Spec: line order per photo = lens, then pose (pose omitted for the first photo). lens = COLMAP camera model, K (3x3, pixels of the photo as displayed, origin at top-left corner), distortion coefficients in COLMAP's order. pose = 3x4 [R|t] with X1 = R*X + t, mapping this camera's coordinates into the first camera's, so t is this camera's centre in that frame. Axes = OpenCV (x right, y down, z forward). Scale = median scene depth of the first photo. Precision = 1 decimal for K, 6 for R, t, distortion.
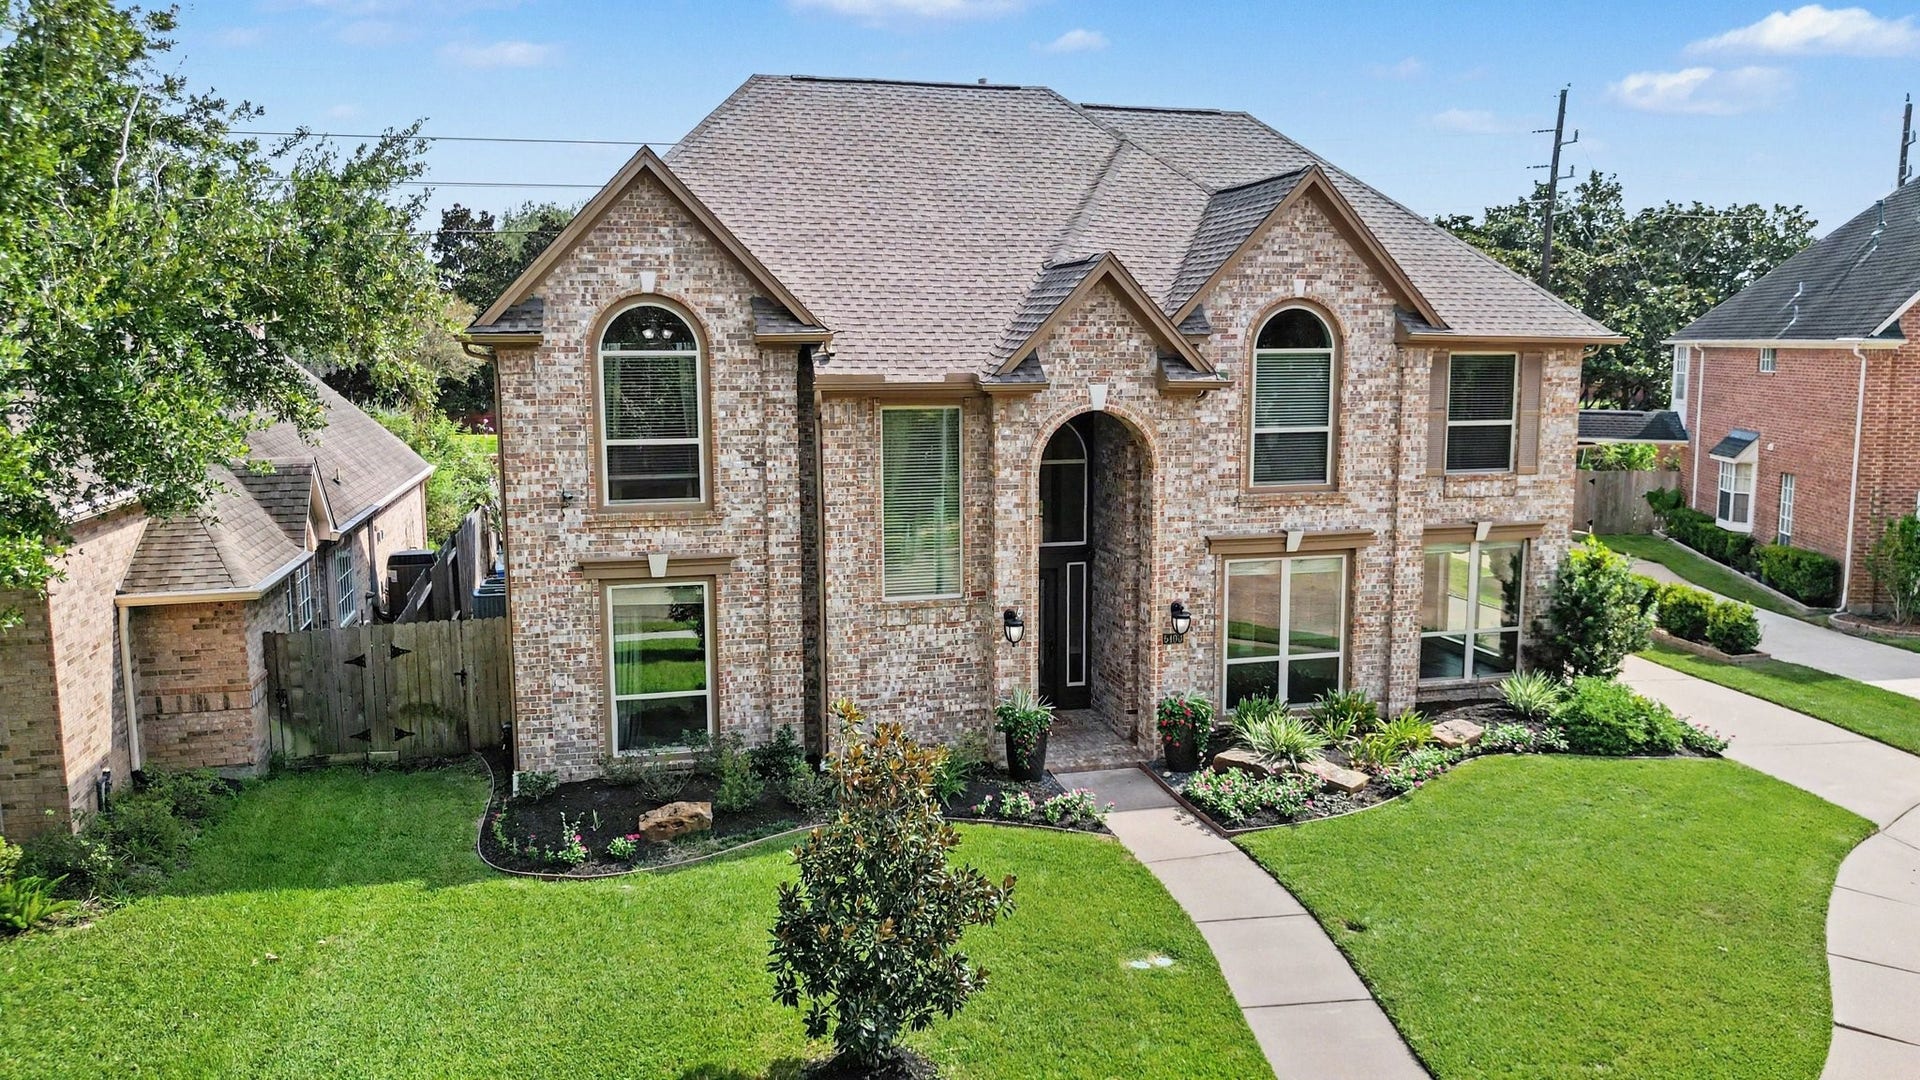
lens RADIAL K [[1523.1, 0, 959.8], [0, 1523.1, 543.1], [0, 0, 1]] dist [0.000235, -0.000007]
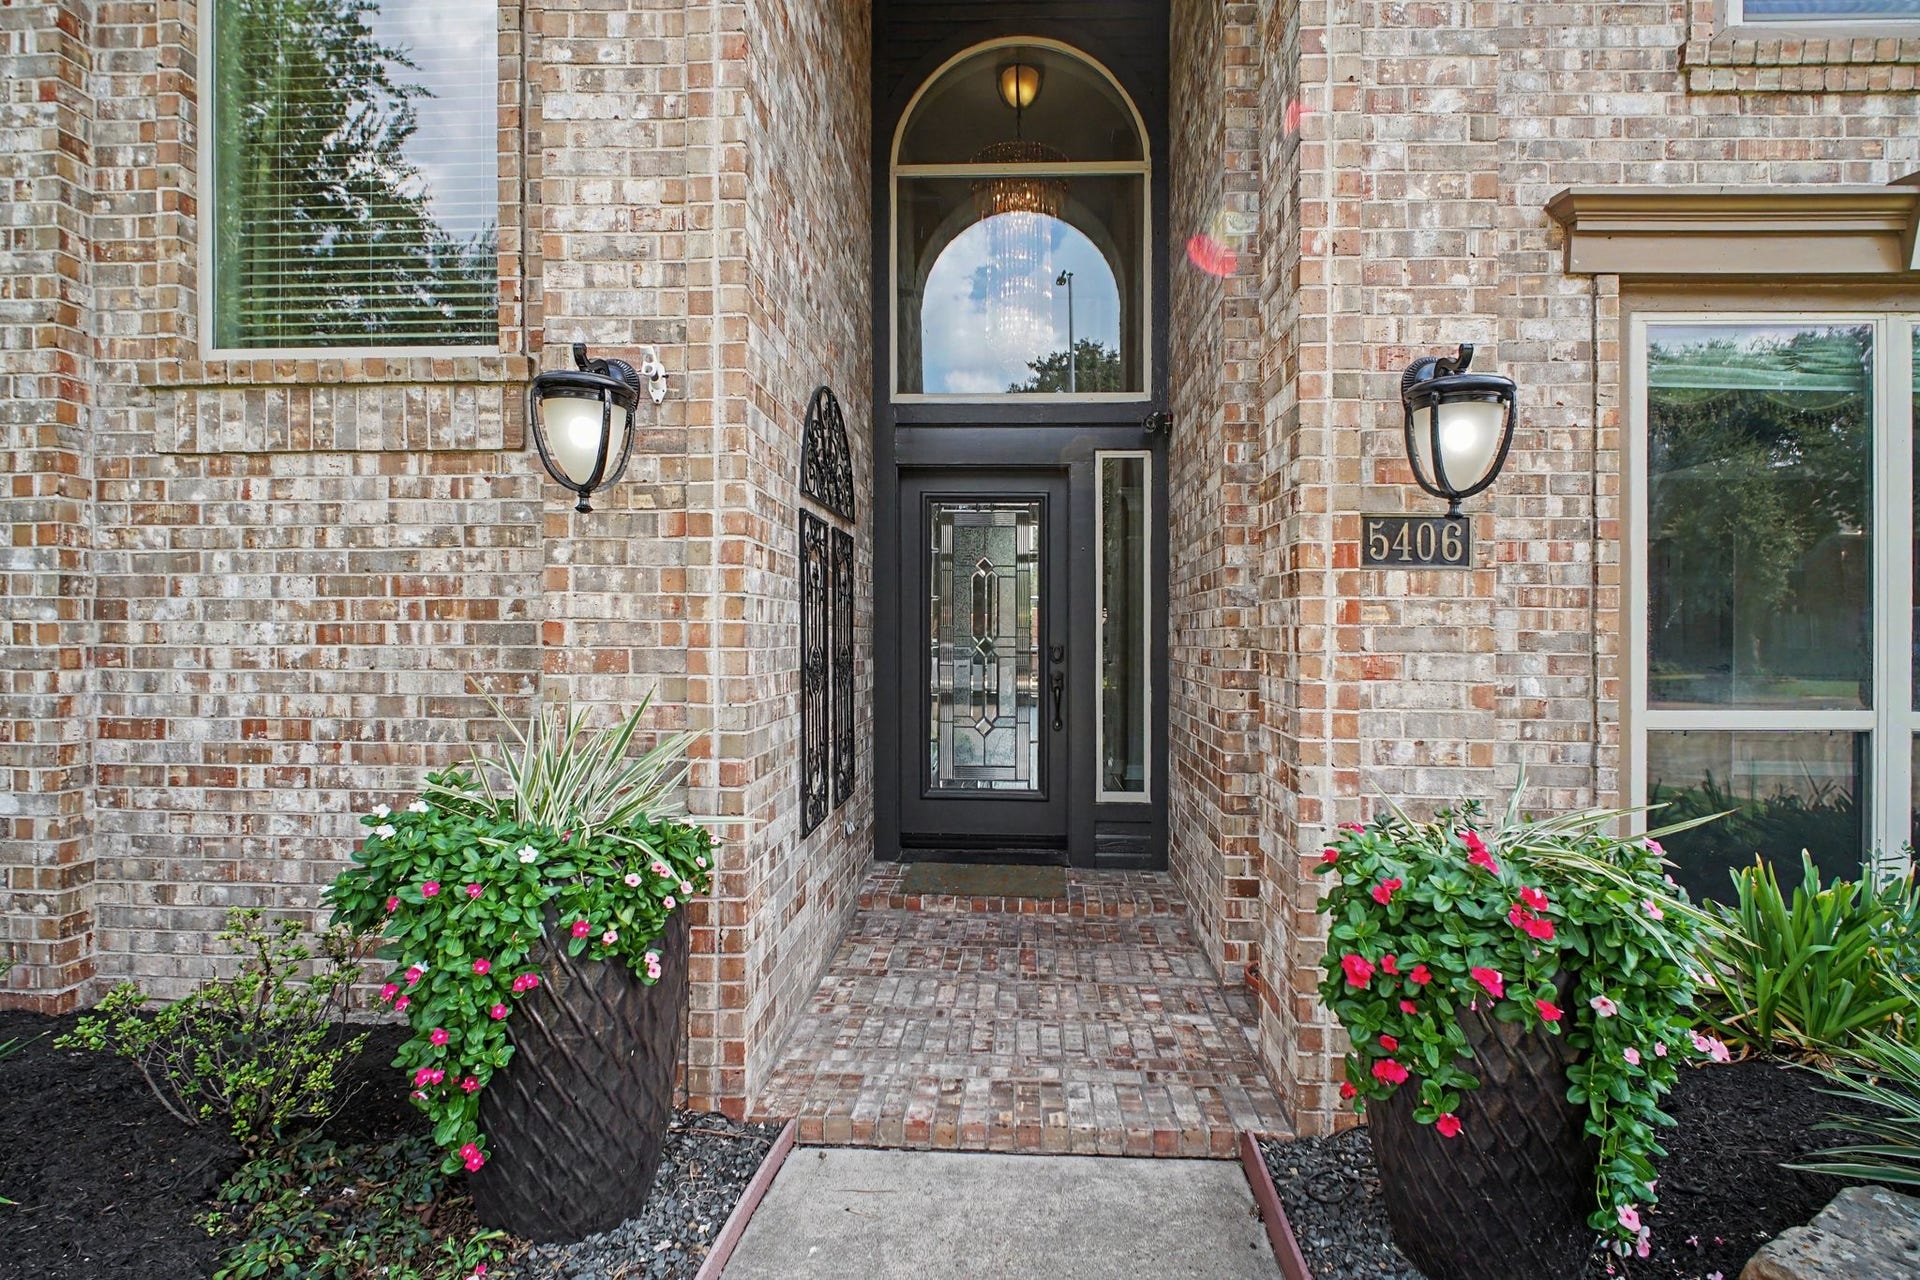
lens RADIAL K [[914.0, 0, 994.4], [0, 914.0, 639.1], [0, 0, 1]] dist [-0.017052, -0.000068]
pose [[0.956738, 0.008859, -0.290816, 0.123897], [-0.051043, 0.989145, -0.137793, 0.098243], [0.286439, 0.146676, 0.946805, 0.886898]]
